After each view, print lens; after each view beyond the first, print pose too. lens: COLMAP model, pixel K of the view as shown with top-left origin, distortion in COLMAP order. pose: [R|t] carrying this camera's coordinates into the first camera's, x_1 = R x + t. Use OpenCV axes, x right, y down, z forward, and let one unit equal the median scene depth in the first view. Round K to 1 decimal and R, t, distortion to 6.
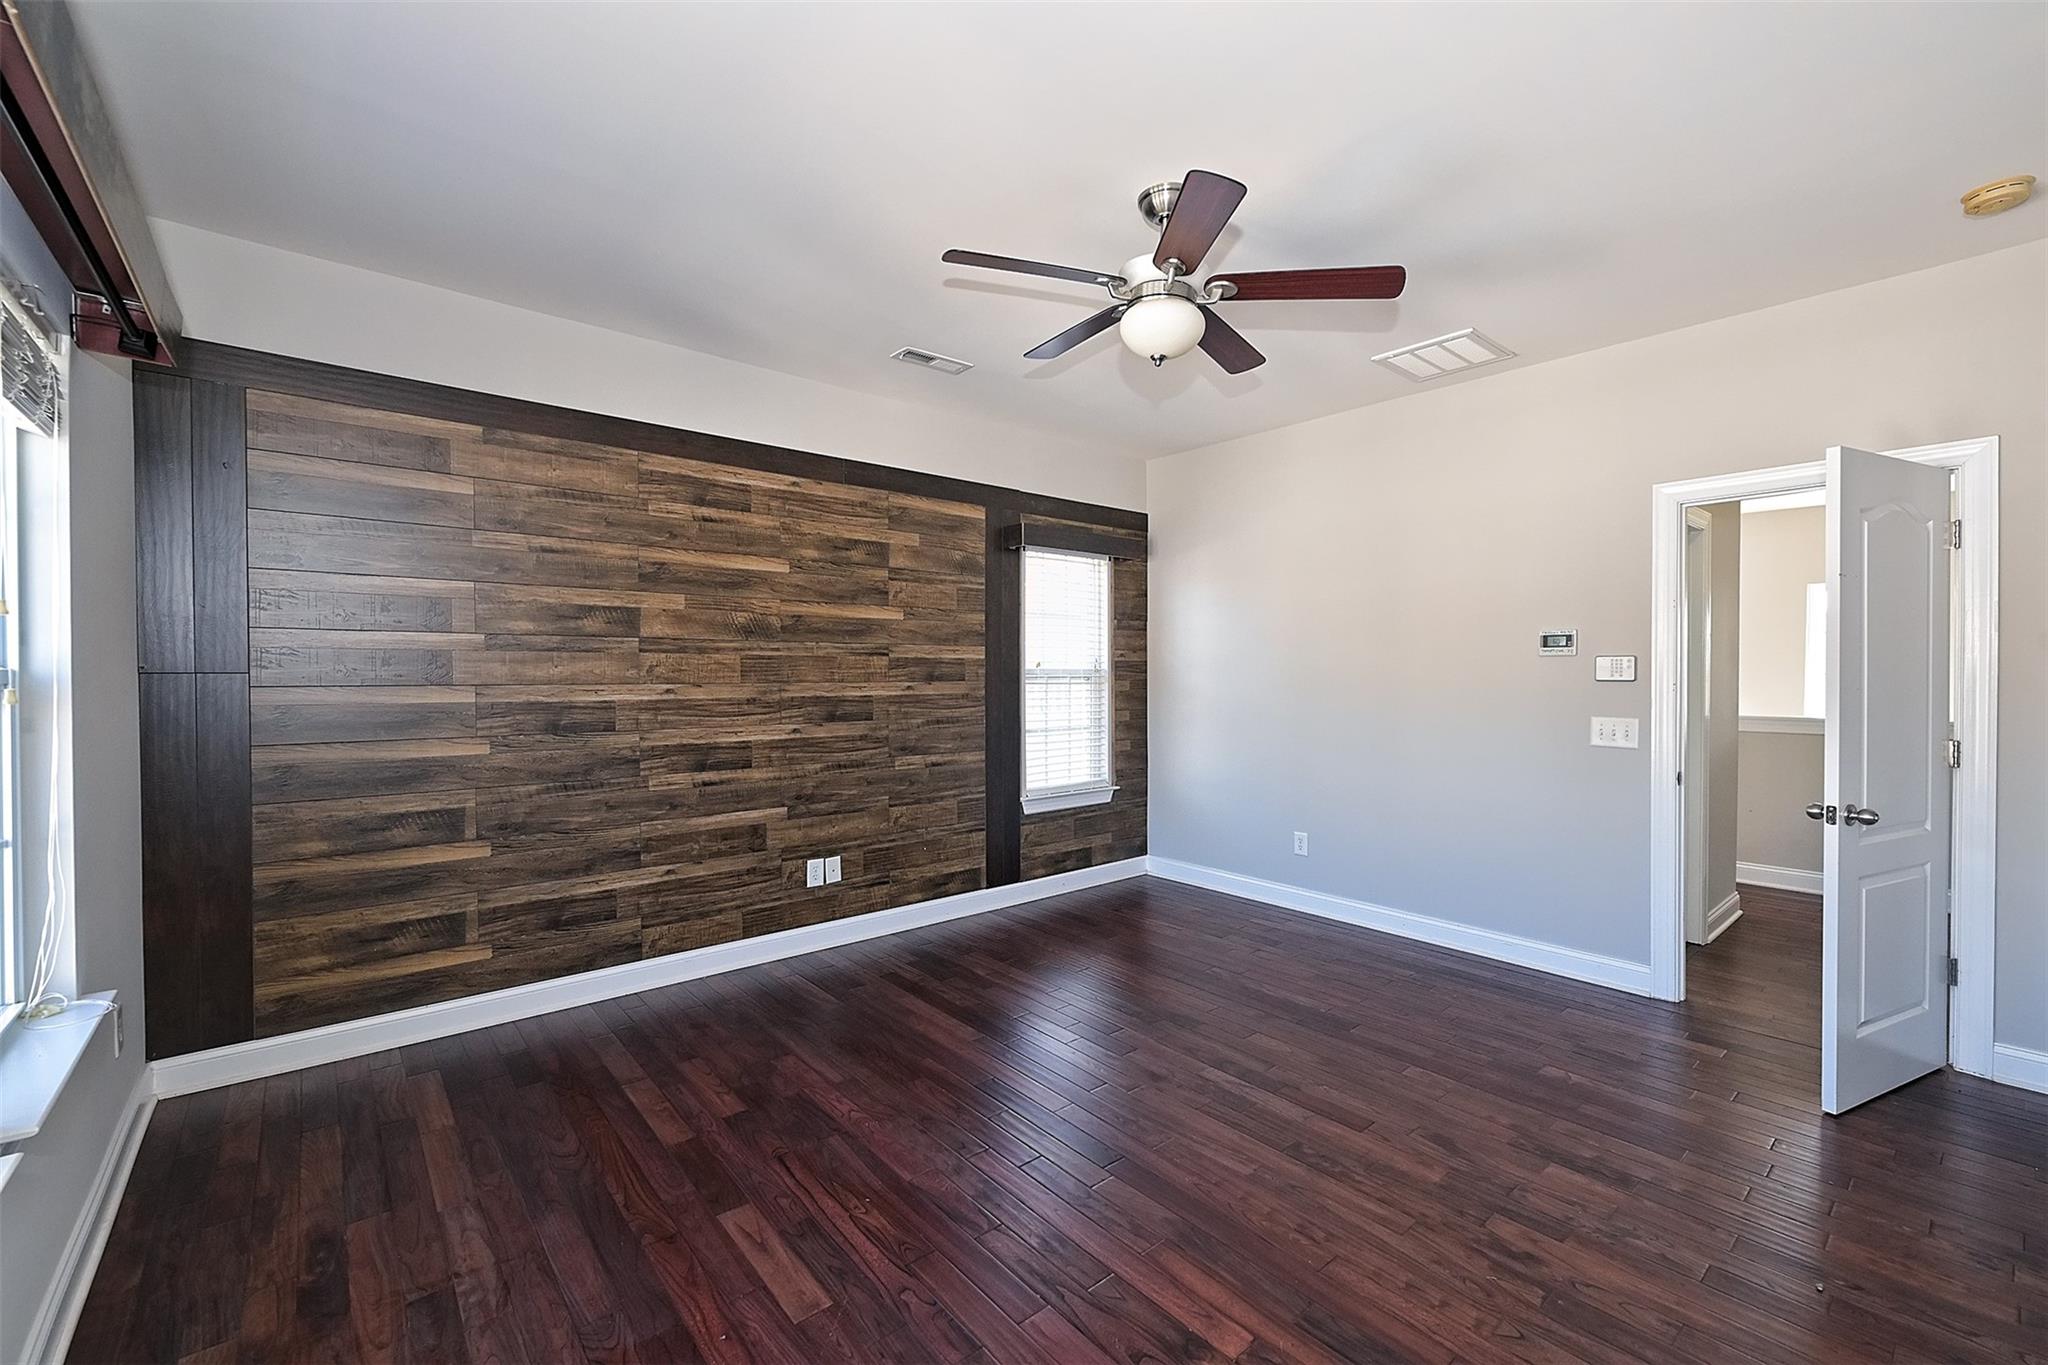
lens RADIAL K [[850.2, 0, 1026.1], [0, 850.2, 681.2], [0, 0, 1]] dist [-0.000777, 0.000228]
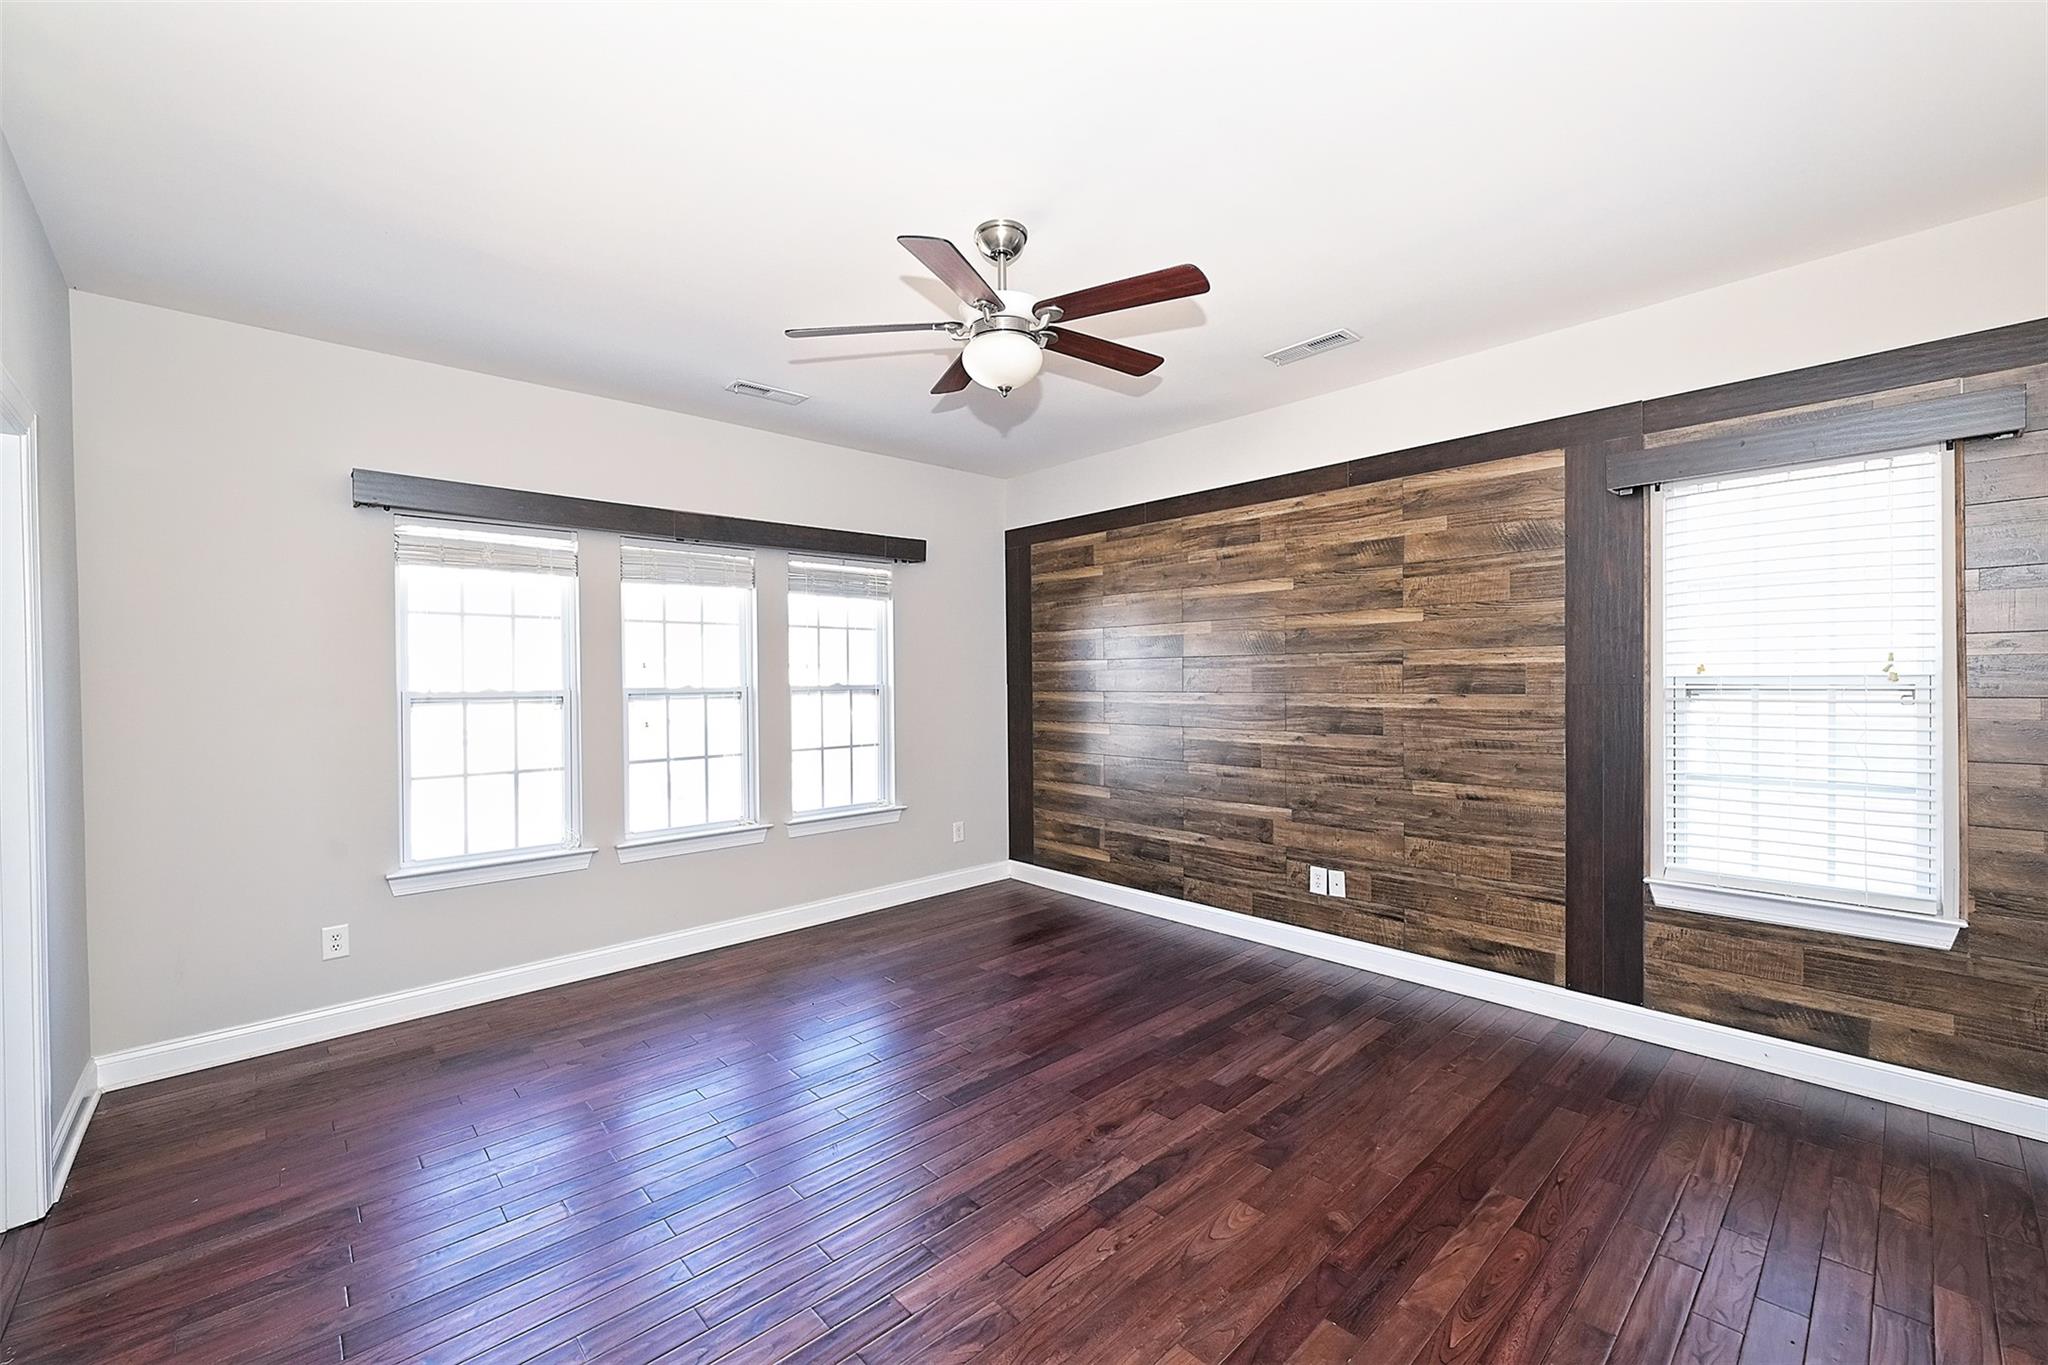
lens RADIAL K [[823.6, 0, 1021.3], [0, 823.6, 685.9], [0, 0, 1]] dist [0.001929, 0.000179]
pose [[0.044300, 0.003140, -0.999013, 0.704459], [-0.006287, 0.999976, 0.002864, -0.007182], [0.998999, 0.006154, 0.044318, 0.590420]]
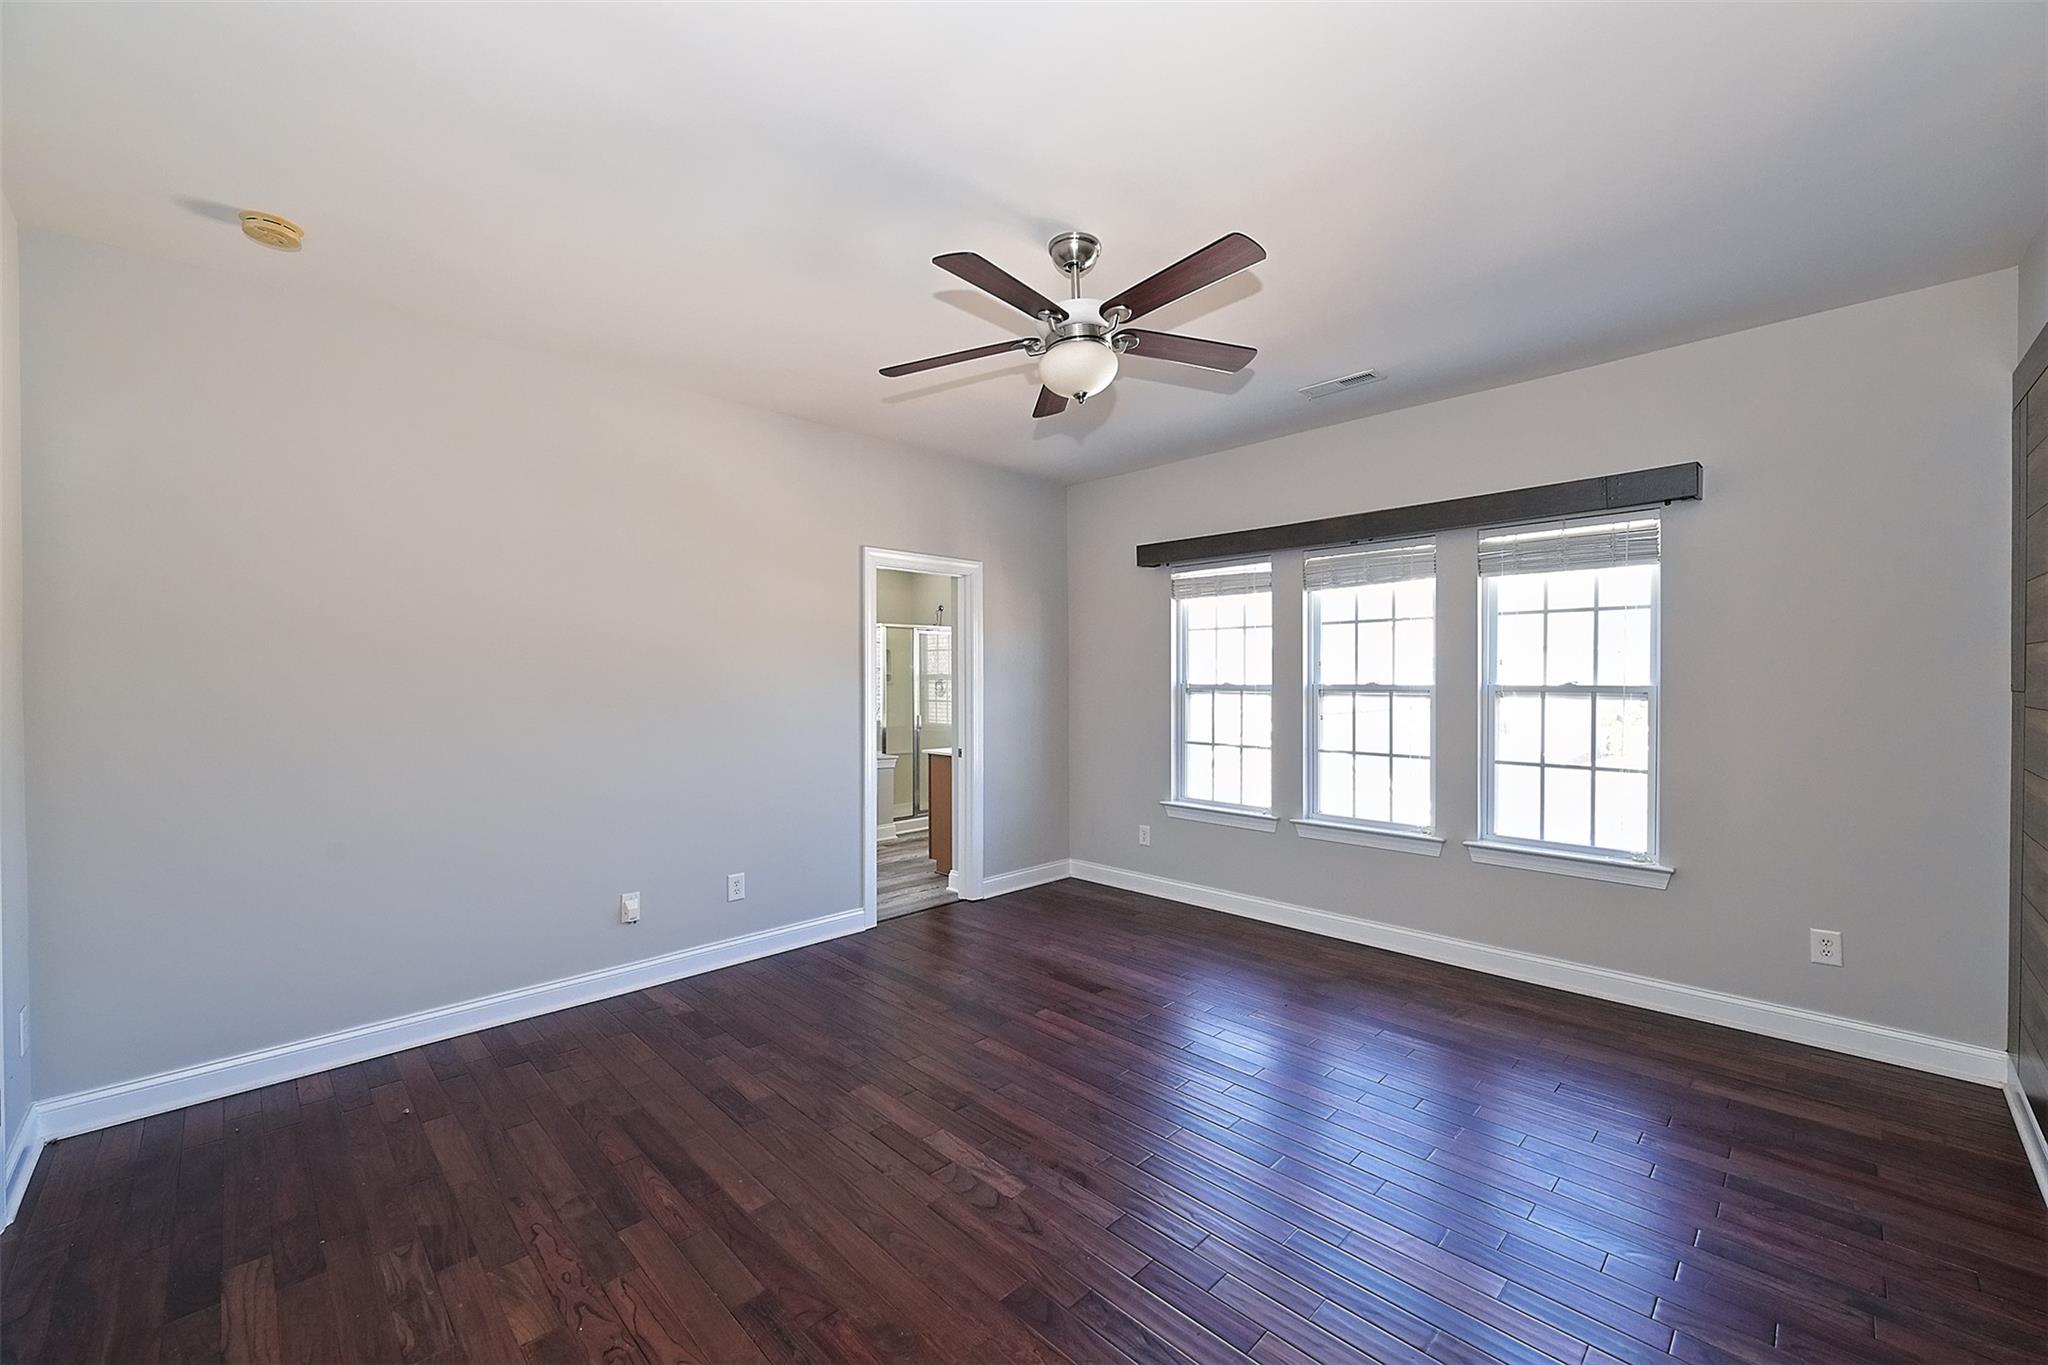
lens RADIAL K [[813.3, 0, 1027.3], [0, 813.3, 681.0], [0, 0, 1]] dist [-0.000455, -0.000019]
pose [[-0.996671, -0.003801, -0.081444, 0.185225], [-0.005527, 0.999765, 0.020983, -0.023174], [0.081345, 0.021363, -0.996457, 1.210438]]
